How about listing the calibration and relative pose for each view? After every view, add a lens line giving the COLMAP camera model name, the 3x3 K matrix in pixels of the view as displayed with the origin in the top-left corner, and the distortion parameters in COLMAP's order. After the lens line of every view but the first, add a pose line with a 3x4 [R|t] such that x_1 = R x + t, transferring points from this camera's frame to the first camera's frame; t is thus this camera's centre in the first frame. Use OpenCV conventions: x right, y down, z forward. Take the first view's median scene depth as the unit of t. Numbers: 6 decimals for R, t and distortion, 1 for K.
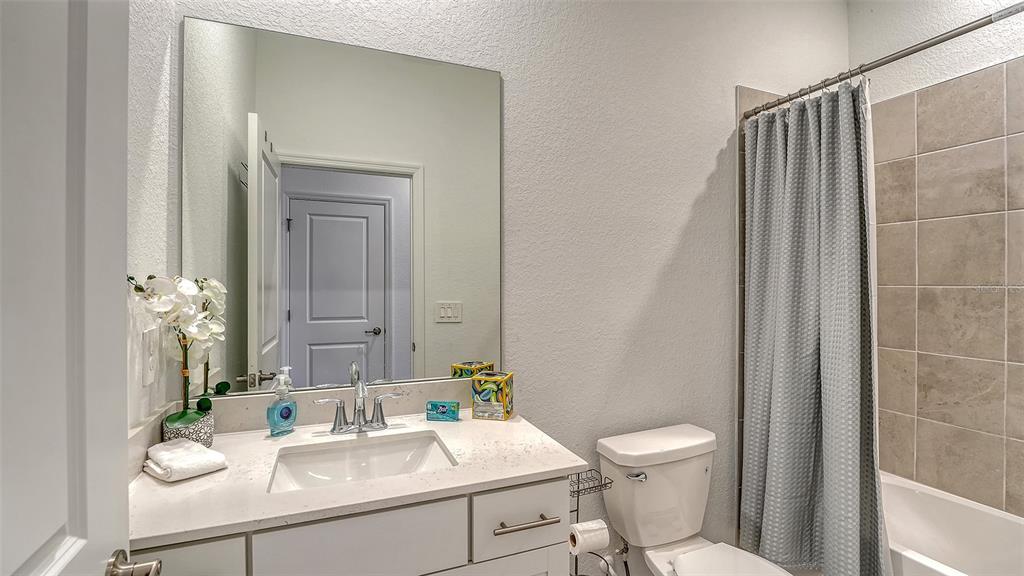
lens RADIAL K [[462.2, 0, 515.8], [0, 462.2, 285.0], [0, 0, 1]] dist [-0.019733, -0.000551]
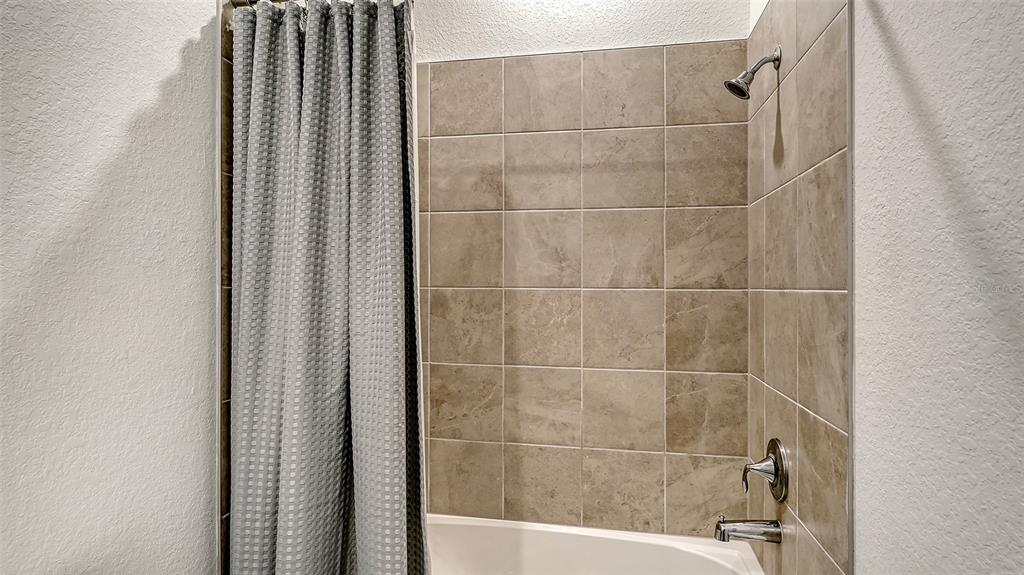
lens RADIAL K [[537.2, 0, 512.5], [0, 537.2, 287.9], [0, 0, 1]] dist [-0.001384, -0.000811]
pose [[0.560757, -0.000749, 0.827980, 0.130900], [-0.001844, 0.999996, 0.002154, 0.000453], [-0.827979, -0.002734, 0.560753, 0.317861]]
